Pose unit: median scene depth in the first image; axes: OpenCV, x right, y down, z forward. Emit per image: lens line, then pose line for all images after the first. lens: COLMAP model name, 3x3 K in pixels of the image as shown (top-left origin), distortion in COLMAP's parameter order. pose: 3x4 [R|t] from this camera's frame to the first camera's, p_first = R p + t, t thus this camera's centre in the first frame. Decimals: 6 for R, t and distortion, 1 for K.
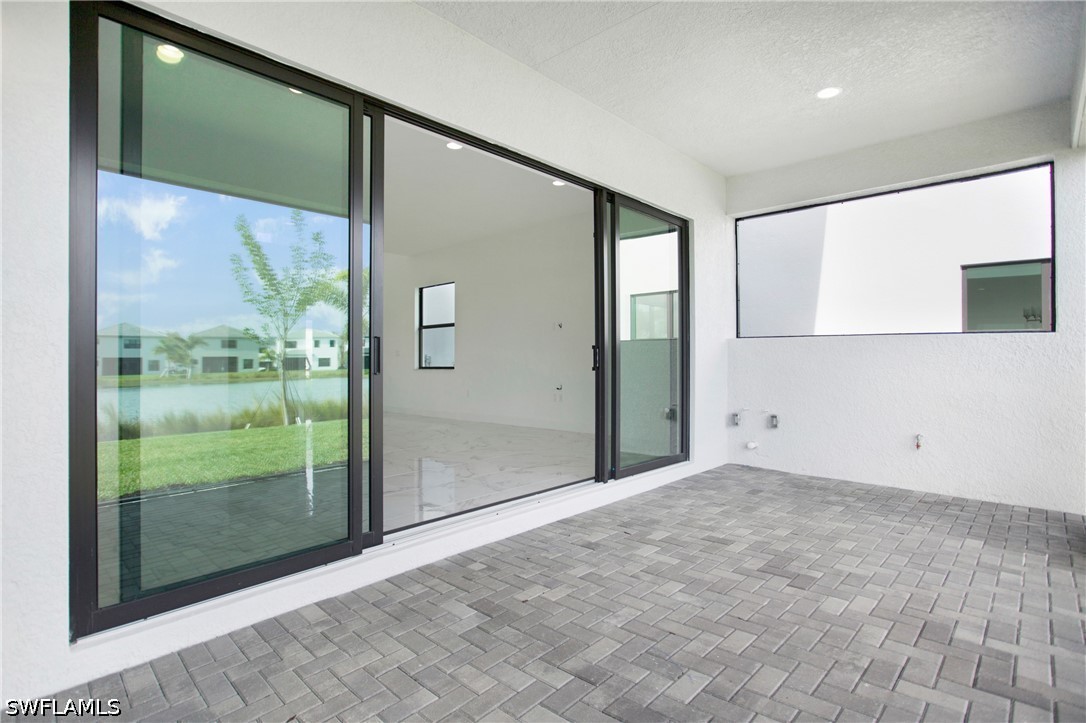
lens RADIAL K [[523.6, 0, 556.6], [0, 523.6, 358.4], [0, 0, 1]] dist [-0.045574, 0.033103]
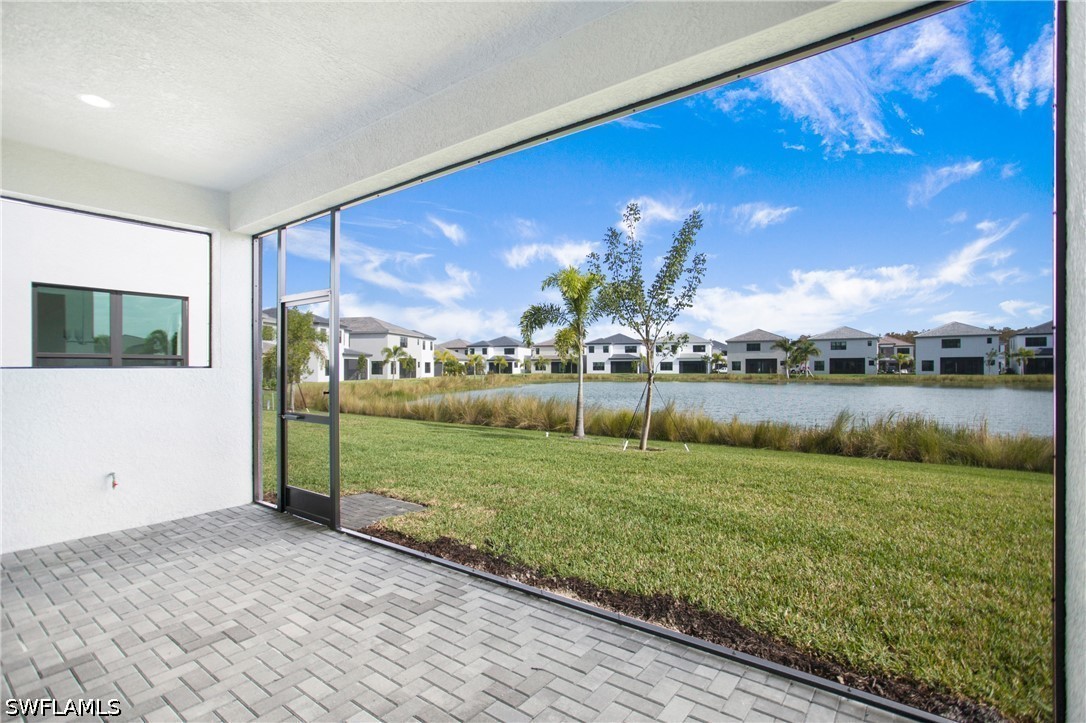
lens RADIAL K [[538.7, 0, 543.0], [0, 538.7, 361.5], [0, 0, 1]] dist [-0.033819, 0.000595]
pose [[-0.073936, 0.009170, 0.997221, -0.507737], [0.001218, 0.999958, -0.009104, -0.075377], [-0.997262, 0.000542, -0.073944, 0.414983]]
